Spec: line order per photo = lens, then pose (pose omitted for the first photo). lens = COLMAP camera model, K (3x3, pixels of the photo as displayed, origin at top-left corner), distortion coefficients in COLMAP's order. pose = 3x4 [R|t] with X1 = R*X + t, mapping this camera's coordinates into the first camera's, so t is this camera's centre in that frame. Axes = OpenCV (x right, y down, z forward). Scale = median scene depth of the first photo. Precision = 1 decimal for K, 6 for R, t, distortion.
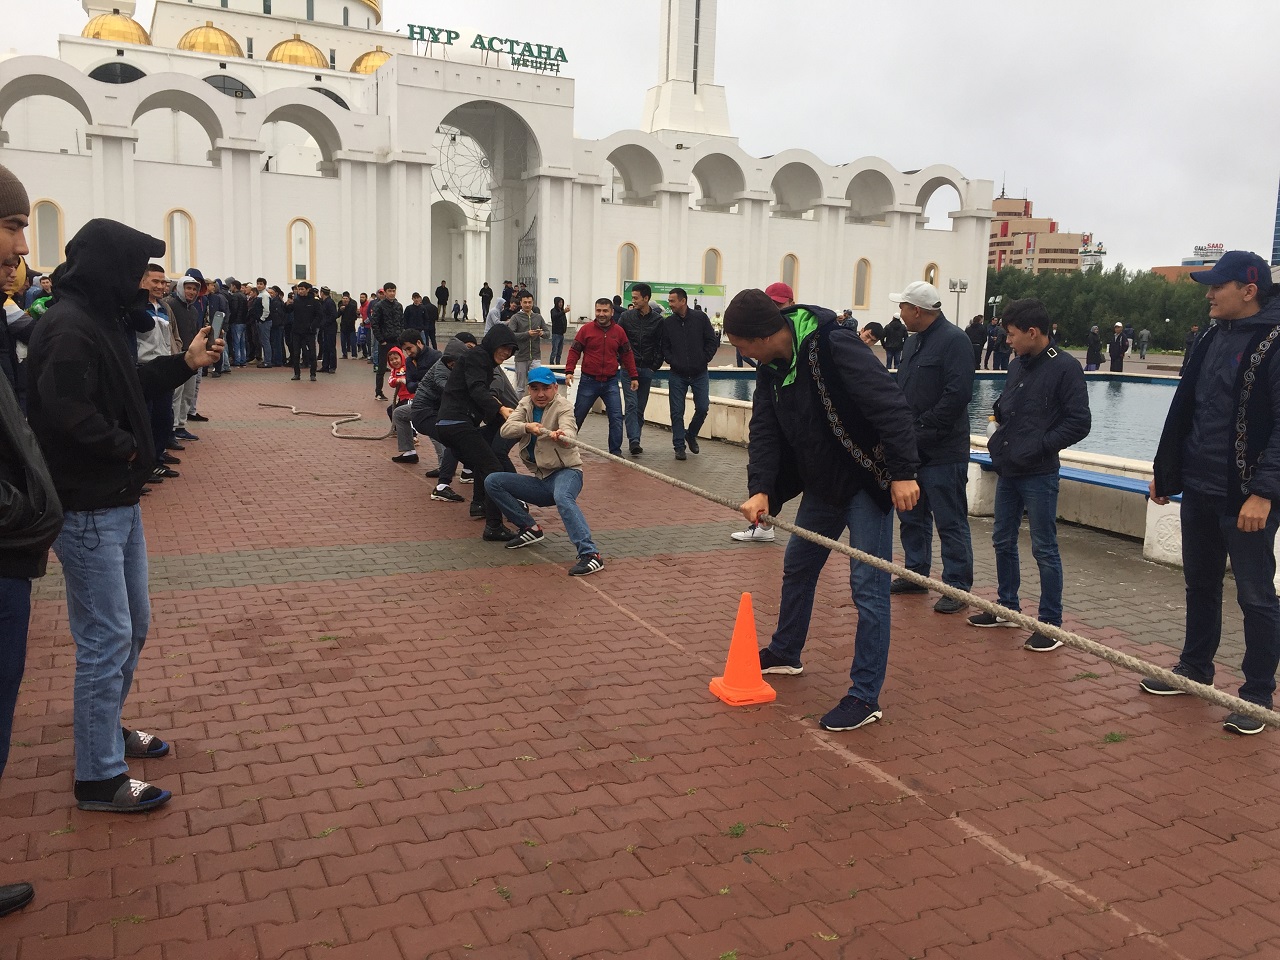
lens RADIAL K [[1092.5, 0, 661.1], [0, 1092.5, 478.1], [0, 0, 1]] dist [0.097776, -0.120154]
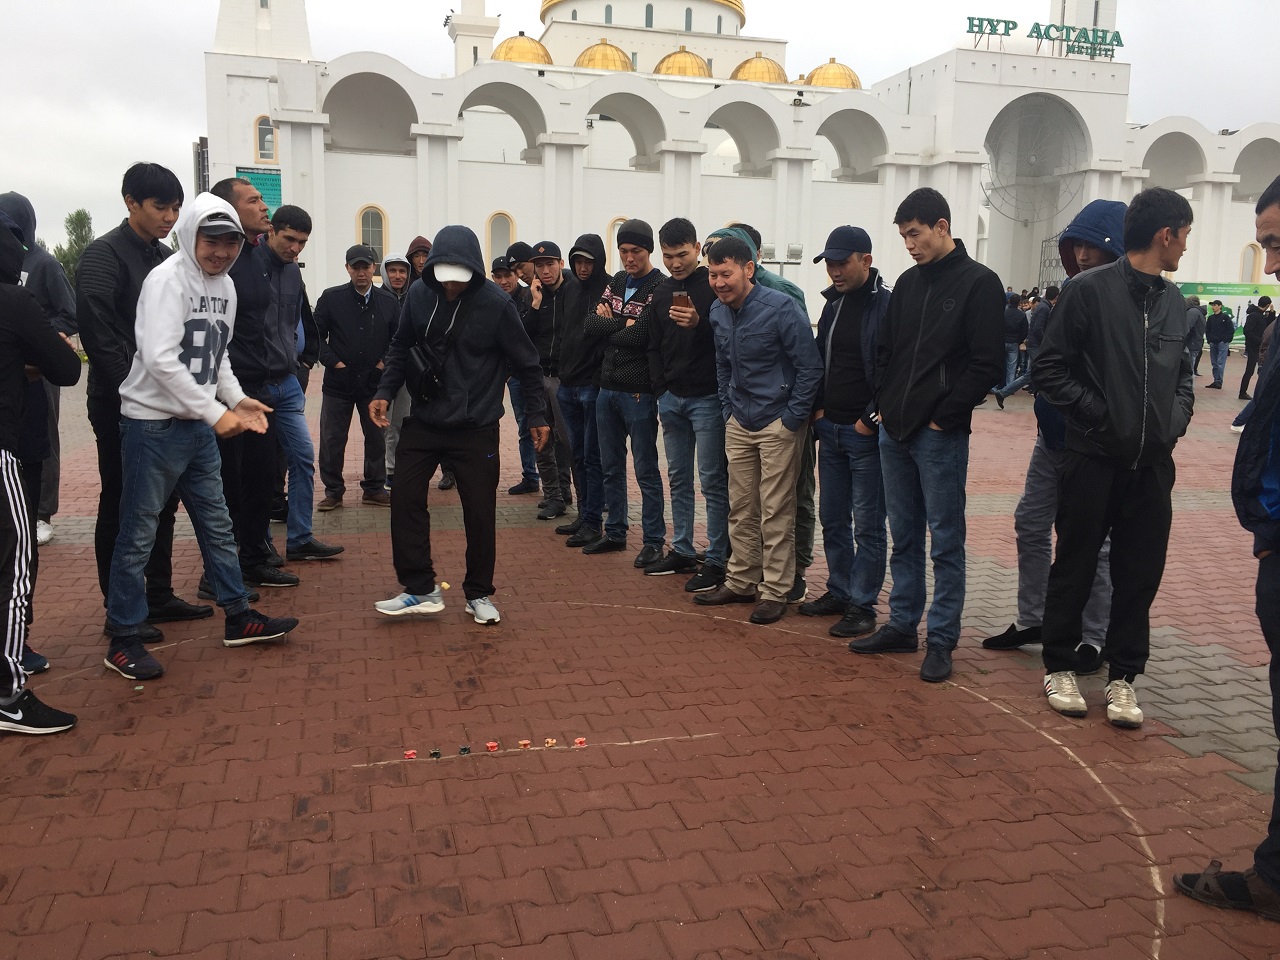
lens RADIAL K [[1092.5, 0, 661.1], [0, 1092.5, 478.1], [0, 0, 1]] dist [0.097776, -0.120154]
pose [[0.984499, 0.020786, -0.174156, -0.298144], [-0.017354, 0.999624, 0.021207, -0.031735], [0.174531, -0.017855, 0.984490, 0.018181]]
